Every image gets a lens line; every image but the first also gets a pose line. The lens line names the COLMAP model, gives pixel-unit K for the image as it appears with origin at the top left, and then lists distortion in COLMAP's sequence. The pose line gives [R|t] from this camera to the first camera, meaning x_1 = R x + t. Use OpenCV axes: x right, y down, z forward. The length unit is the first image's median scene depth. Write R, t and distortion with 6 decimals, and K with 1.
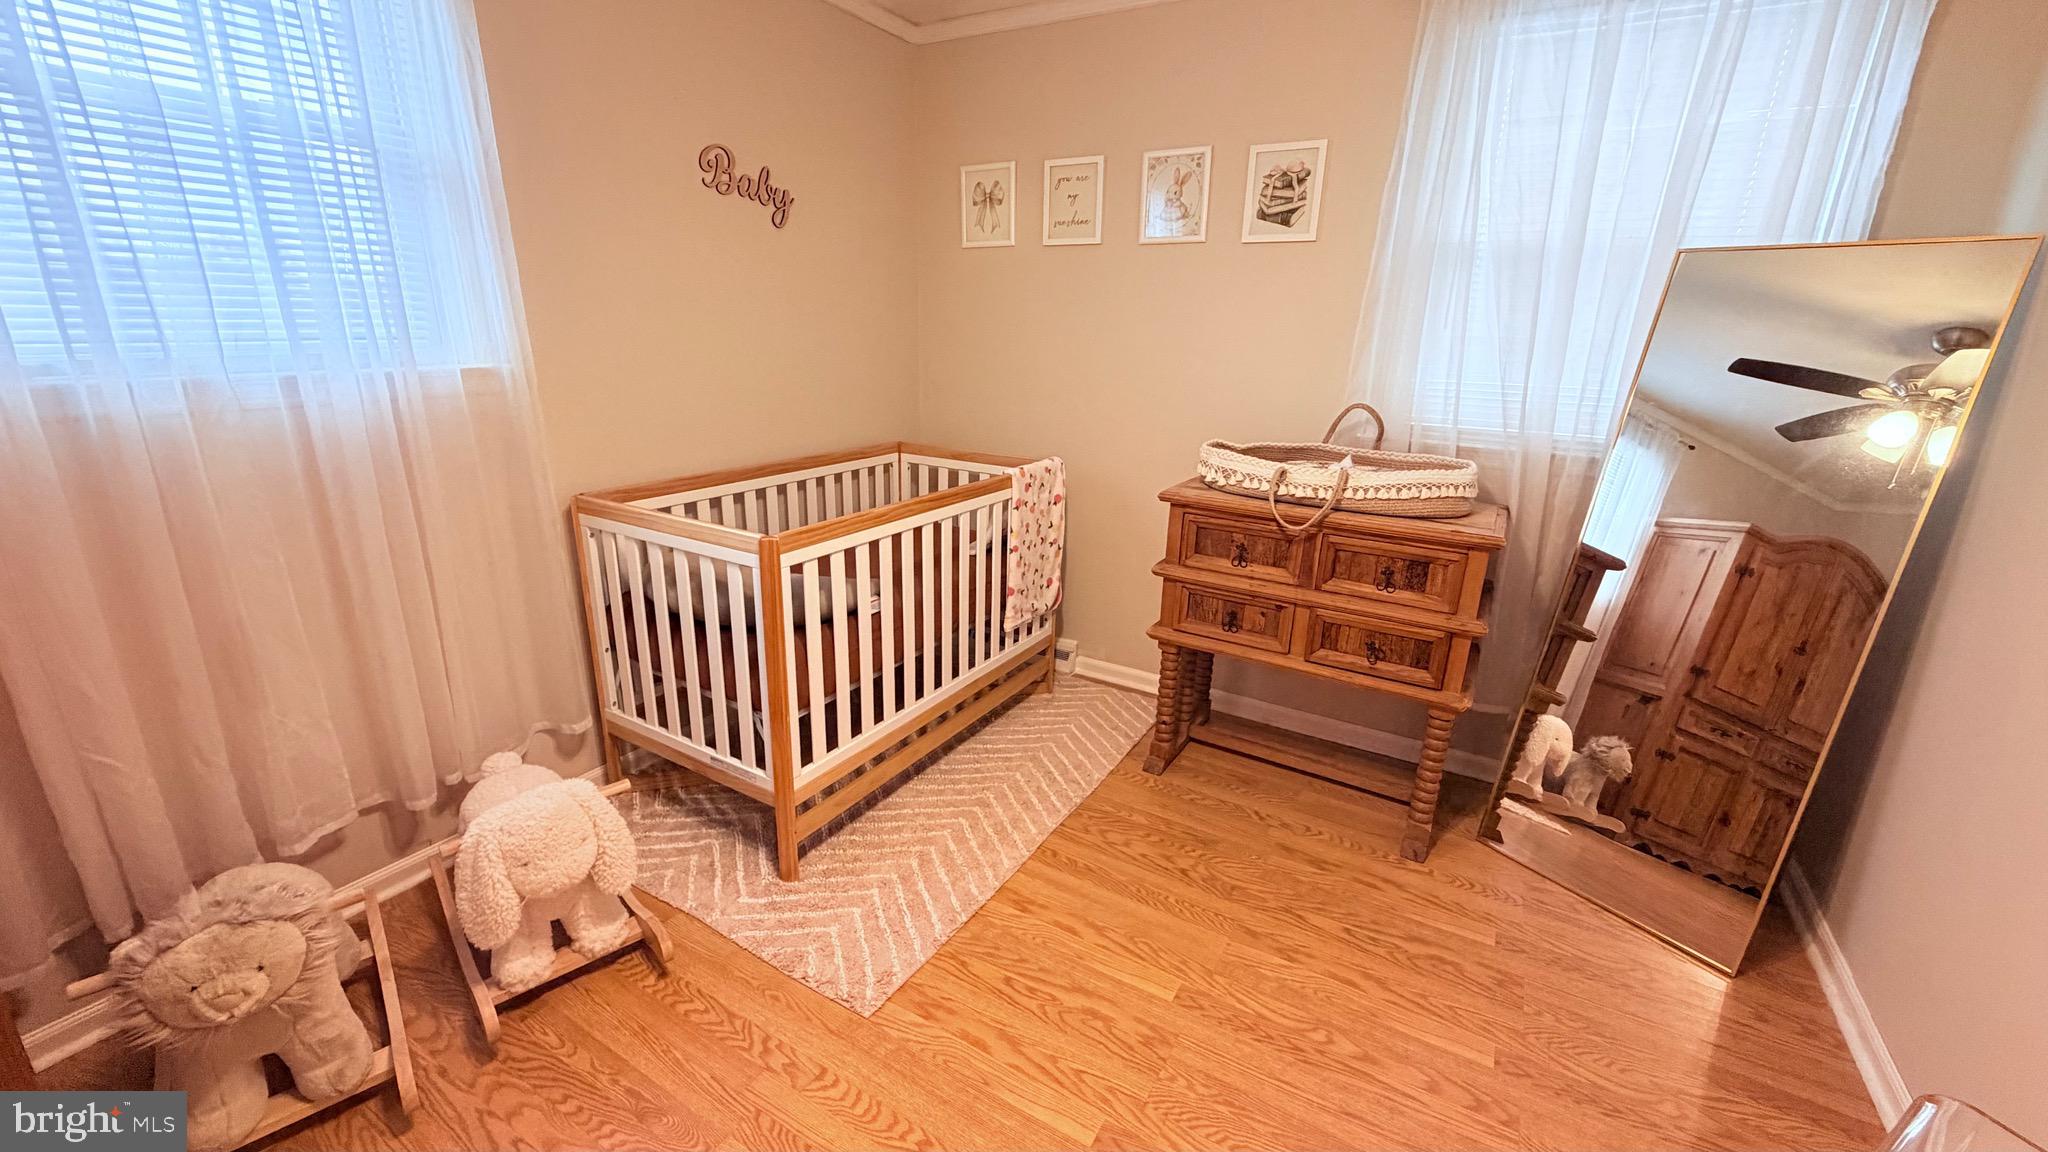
lens RADIAL K [[817.6, 0, 1020.3], [0, 817.6, 574.7], [0, 0, 1]] dist [0.002240, -0.000927]
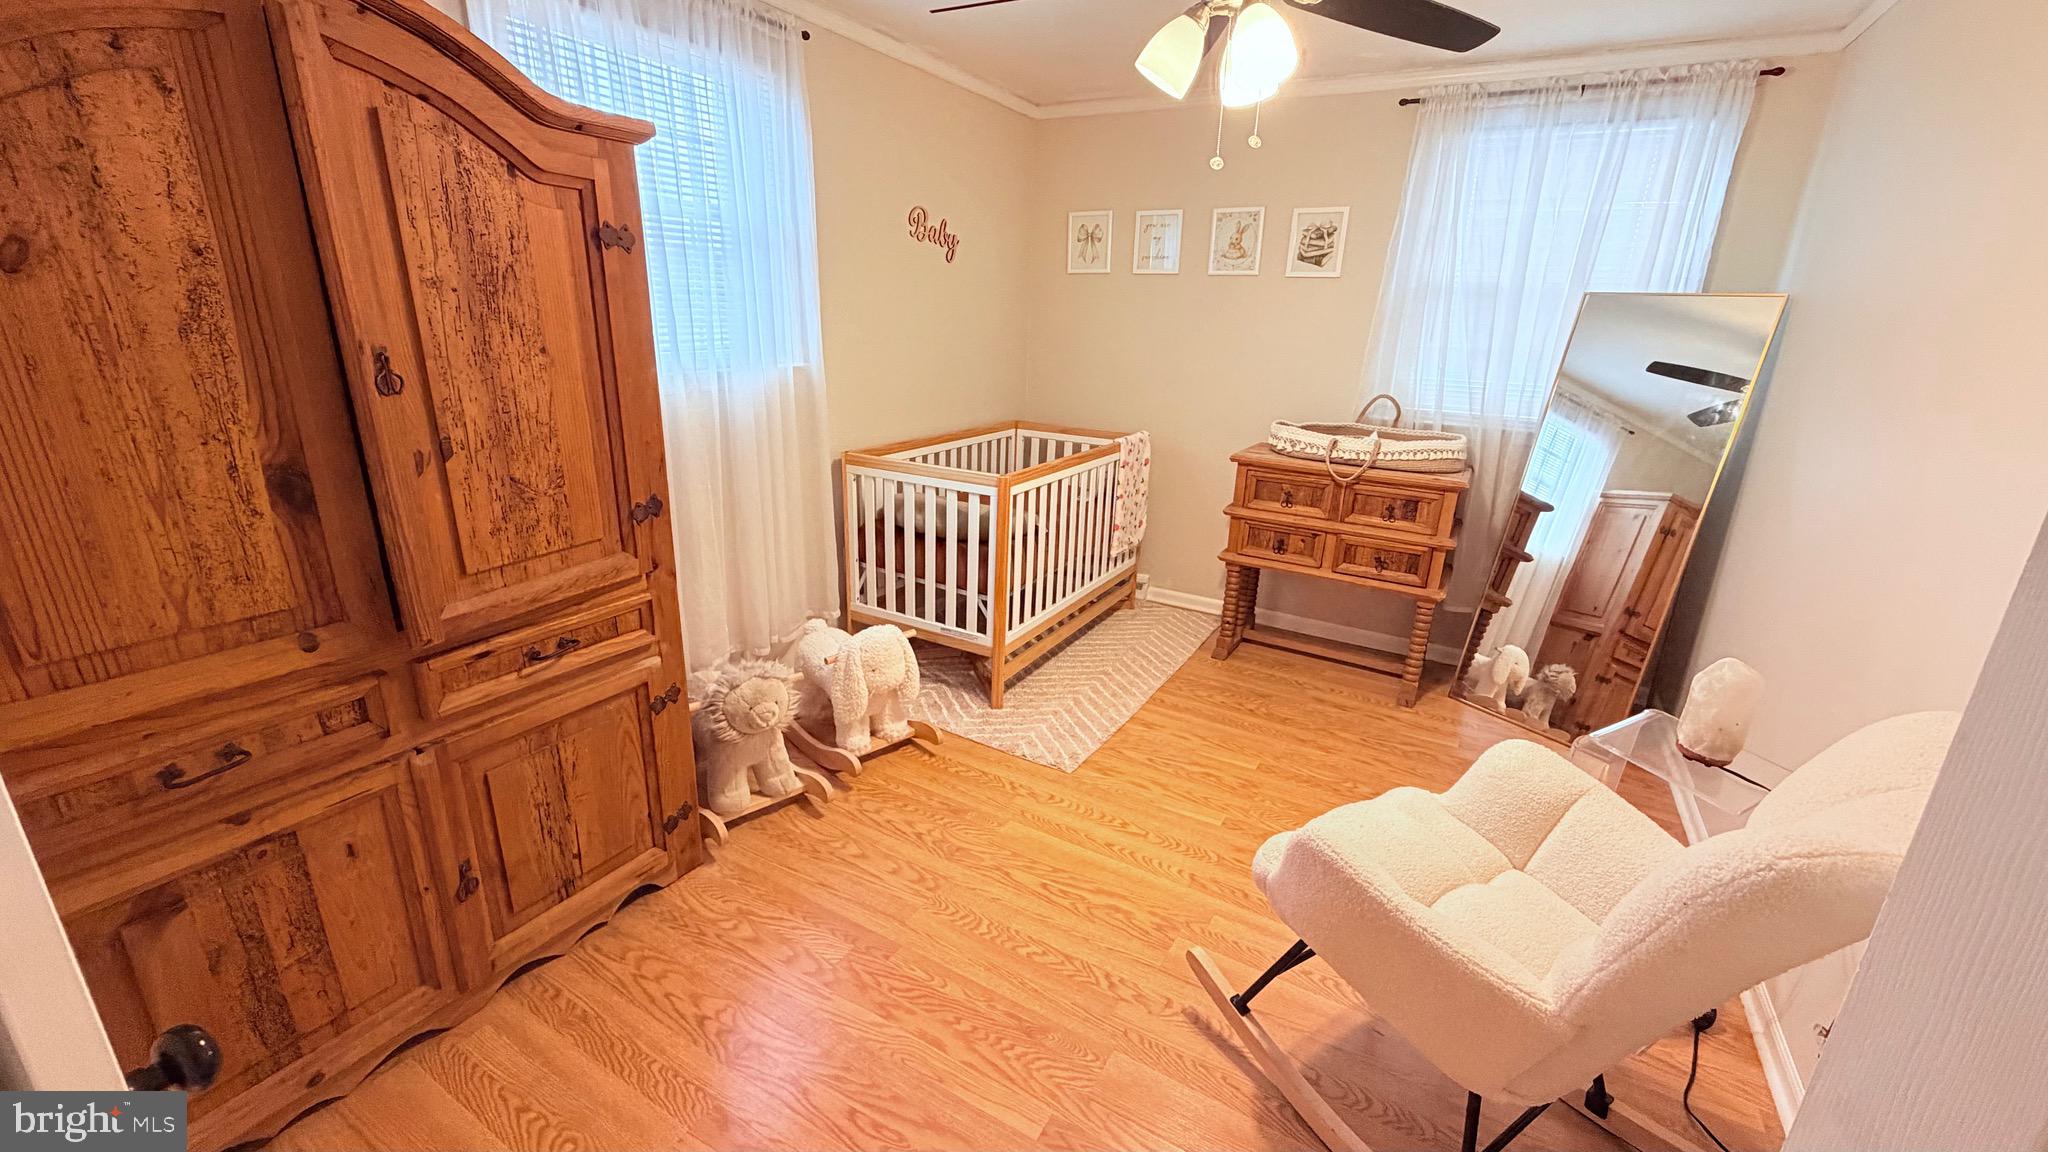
lens RADIAL K [[817.6, 0, 1022.4], [0, 817.6, 572.1], [0, 0, 1]] dist [0.002240, -0.000927]
pose [[0.999836, 0.003644, 0.017753, -0.217982], [-0.003834, 0.999936, 0.010684, 0.089559], [-0.017713, -0.010751, 0.999785, -0.422106]]
